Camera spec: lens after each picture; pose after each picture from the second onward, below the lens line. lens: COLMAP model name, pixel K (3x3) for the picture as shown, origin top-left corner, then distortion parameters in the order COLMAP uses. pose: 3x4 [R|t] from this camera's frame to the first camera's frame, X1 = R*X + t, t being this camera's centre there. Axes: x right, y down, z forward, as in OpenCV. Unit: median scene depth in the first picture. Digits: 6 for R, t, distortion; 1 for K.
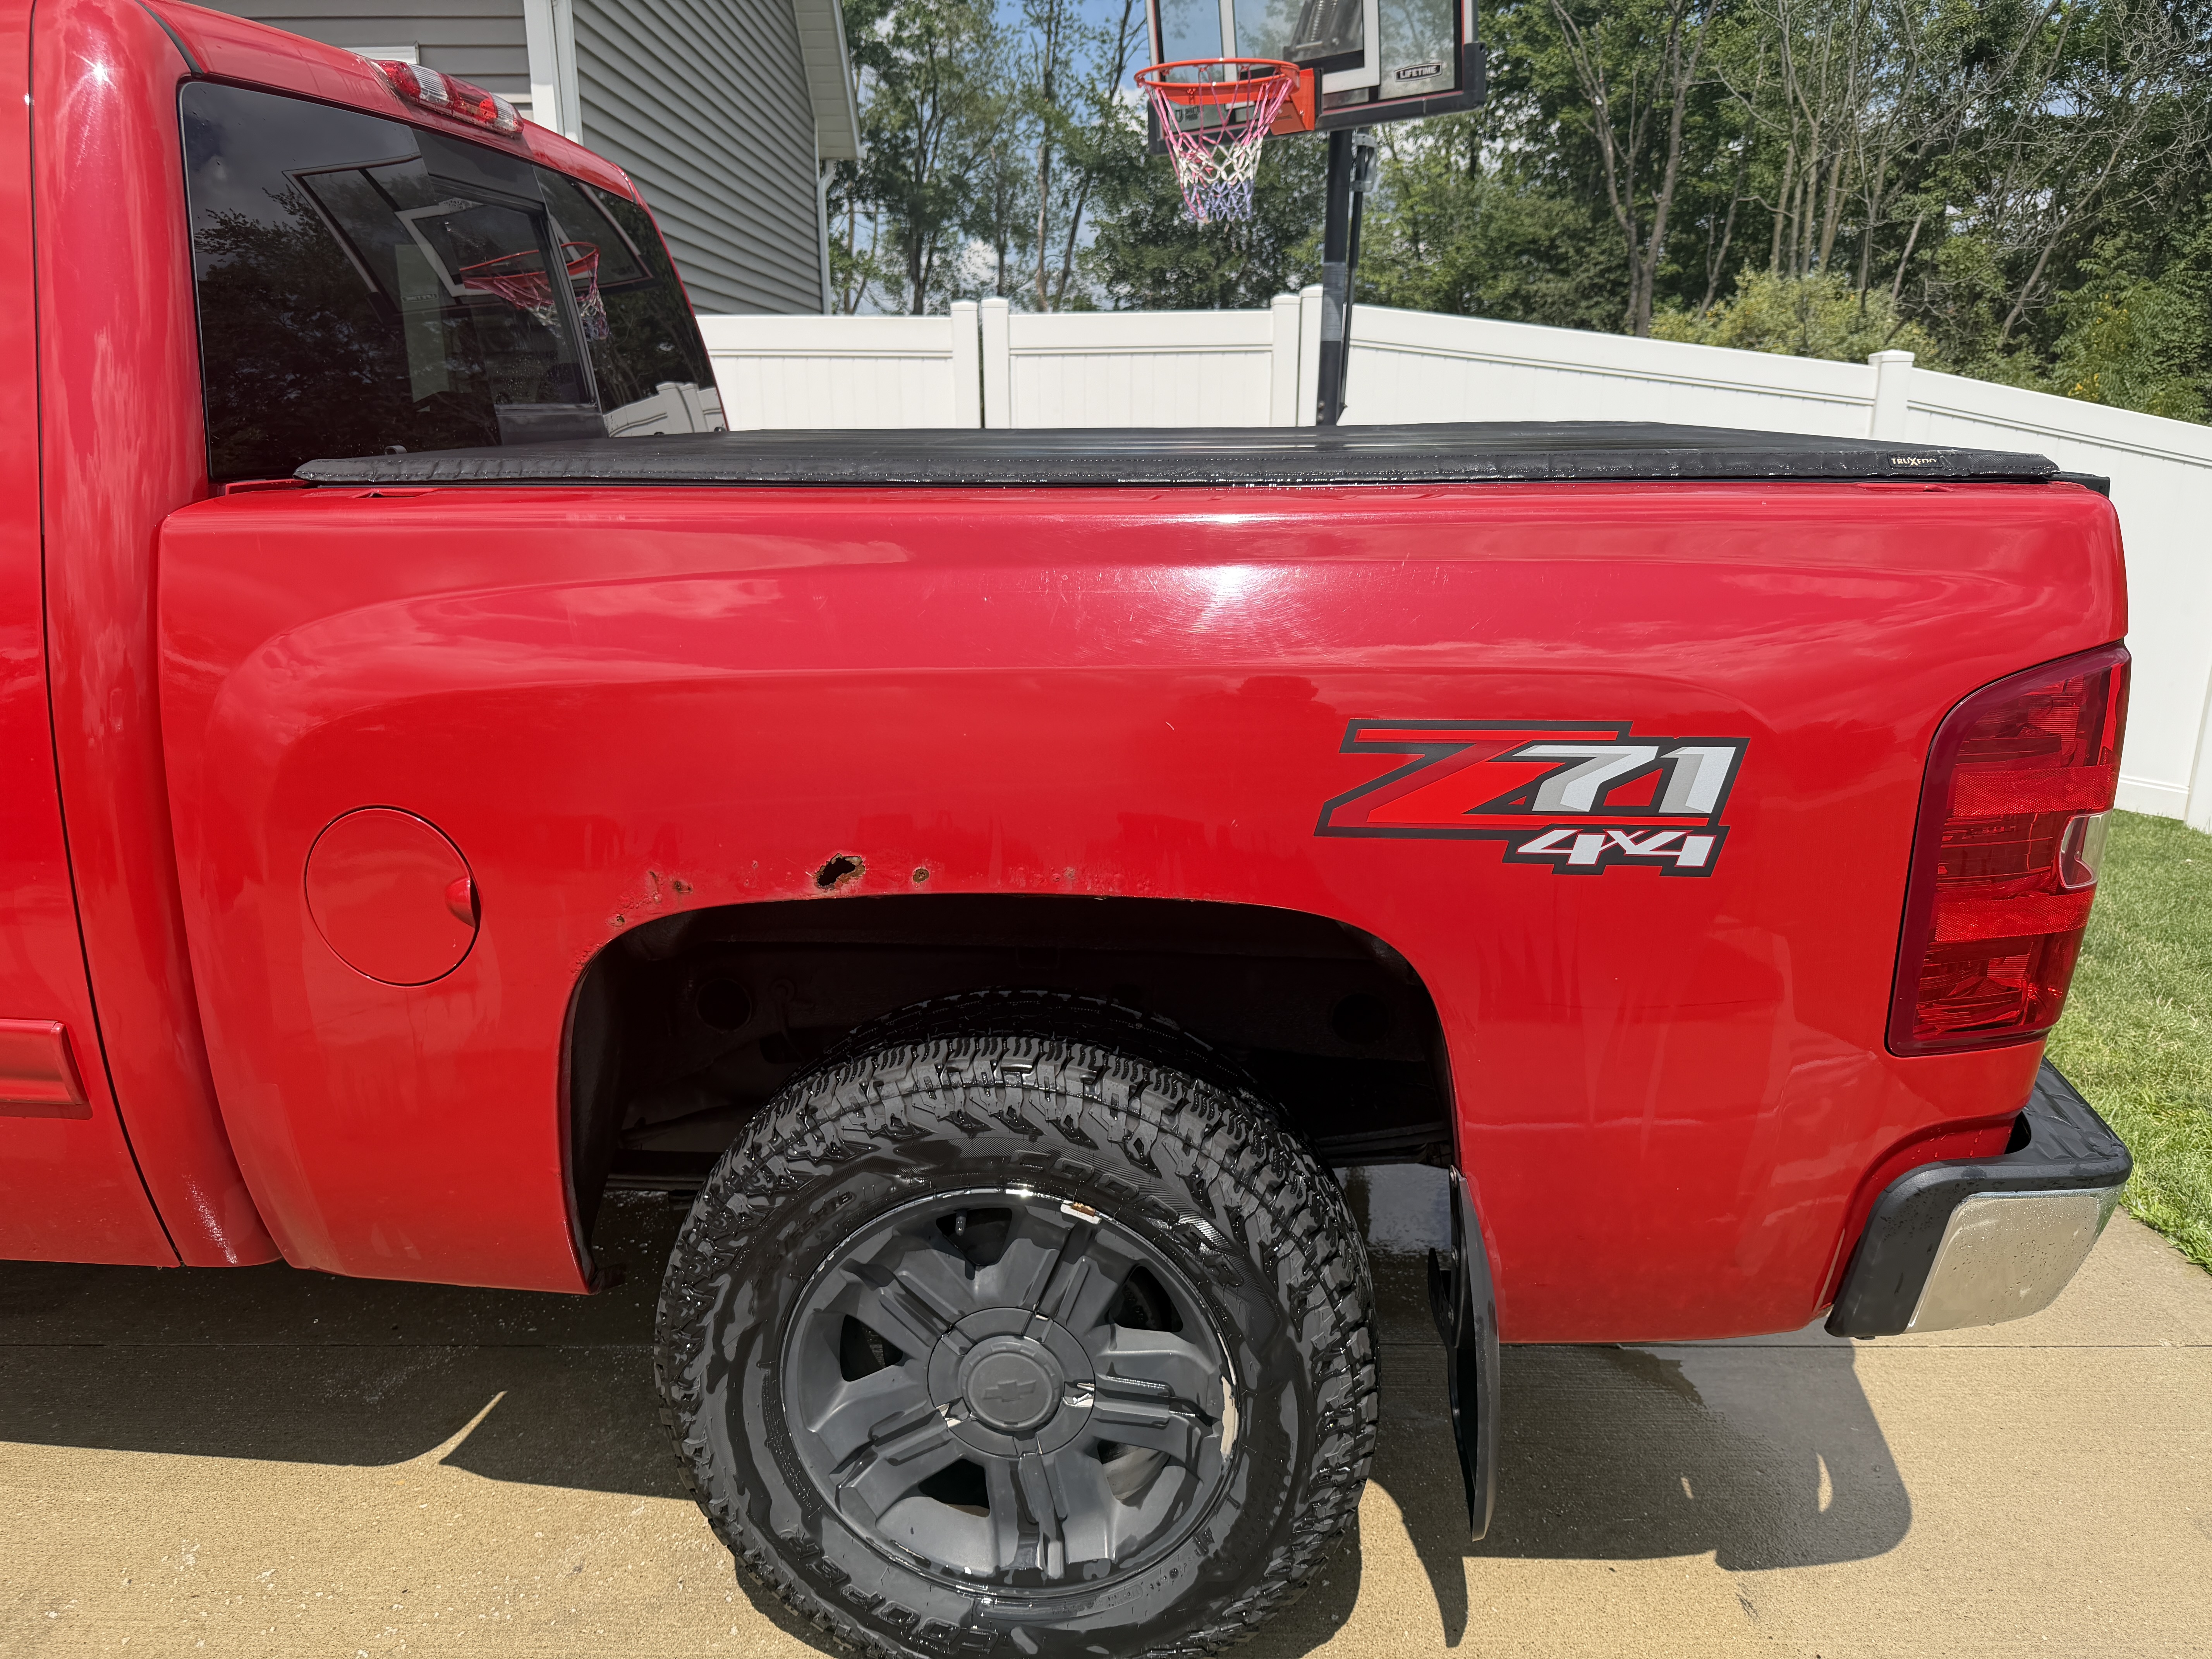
lens RADIAL K [[1556.9, 0, 1106.0], [0, 1556.9, 829.5], [0, 0, 1]] dist [0.052764, -0.001222]
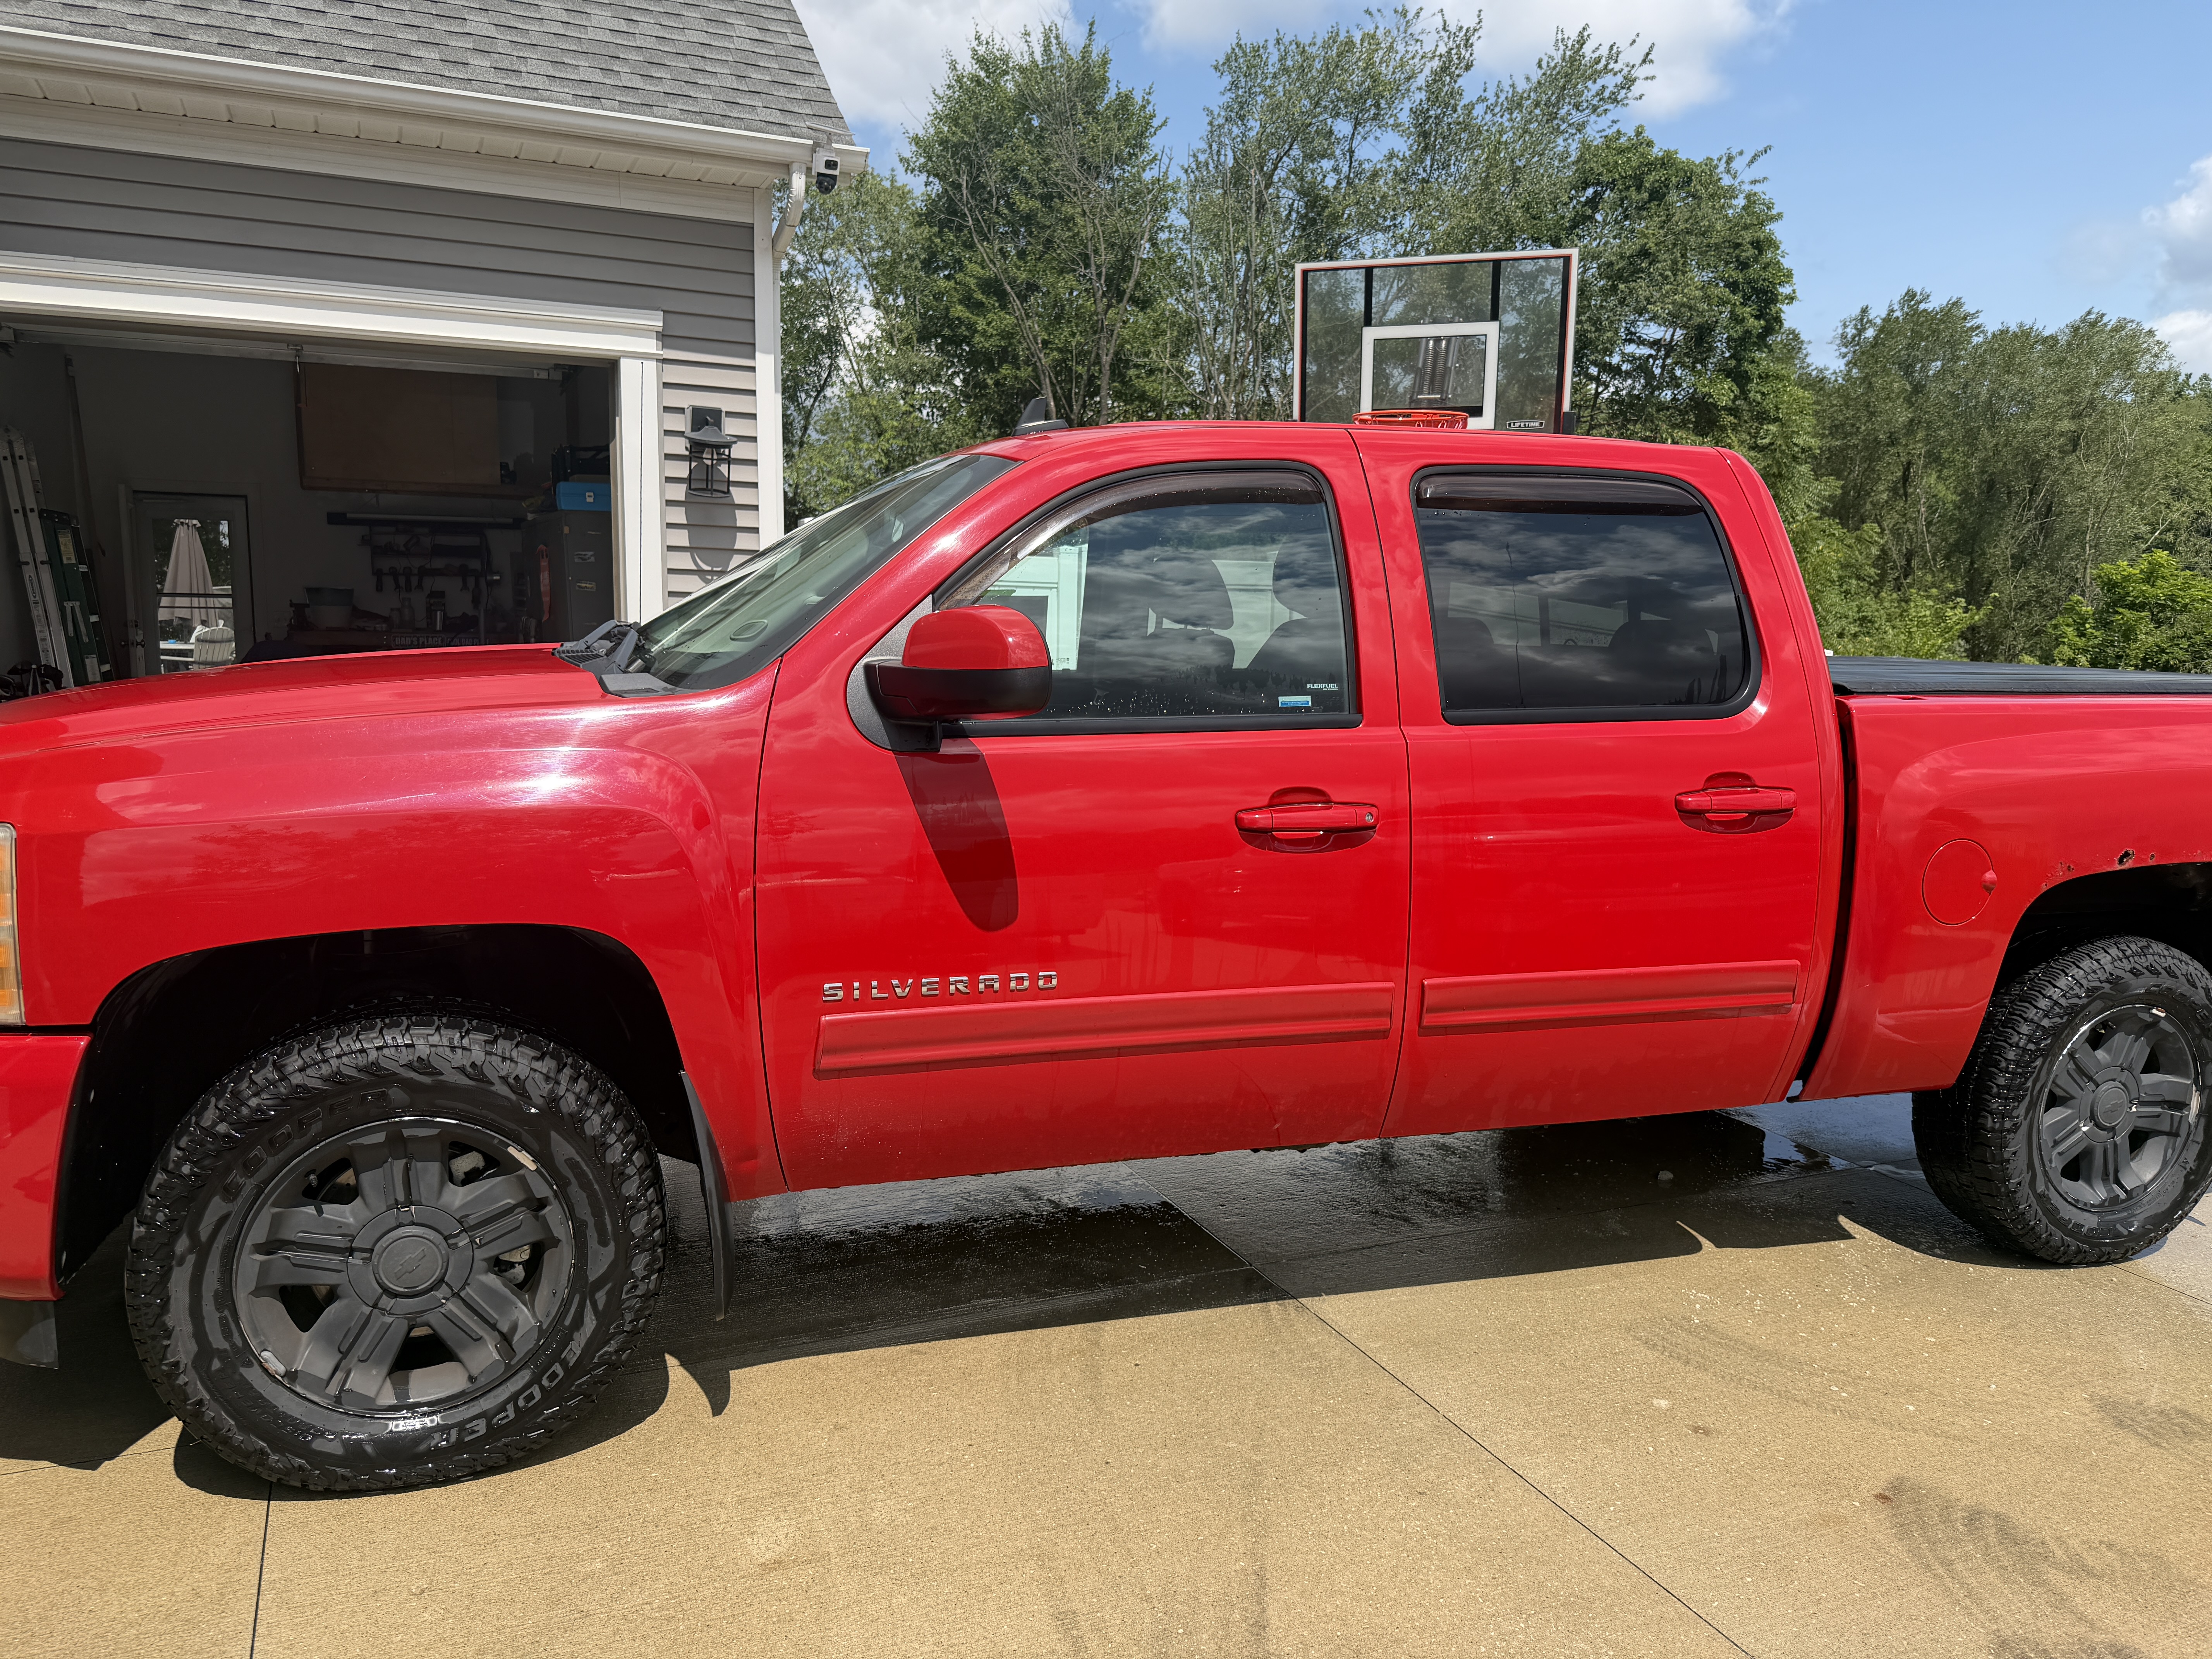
lens RADIAL K [[1550.0, 0, 1106.0], [0, 1550.0, 829.5], [0, 0, 1]] dist [-0.002409, -0.002210]
pose [[0.913917, -0.031120, 0.404707, -2.174974], [0.078577, 0.991760, -0.101182, 0.087347], [-0.398223, 0.124273, 0.908831, -0.425702]]
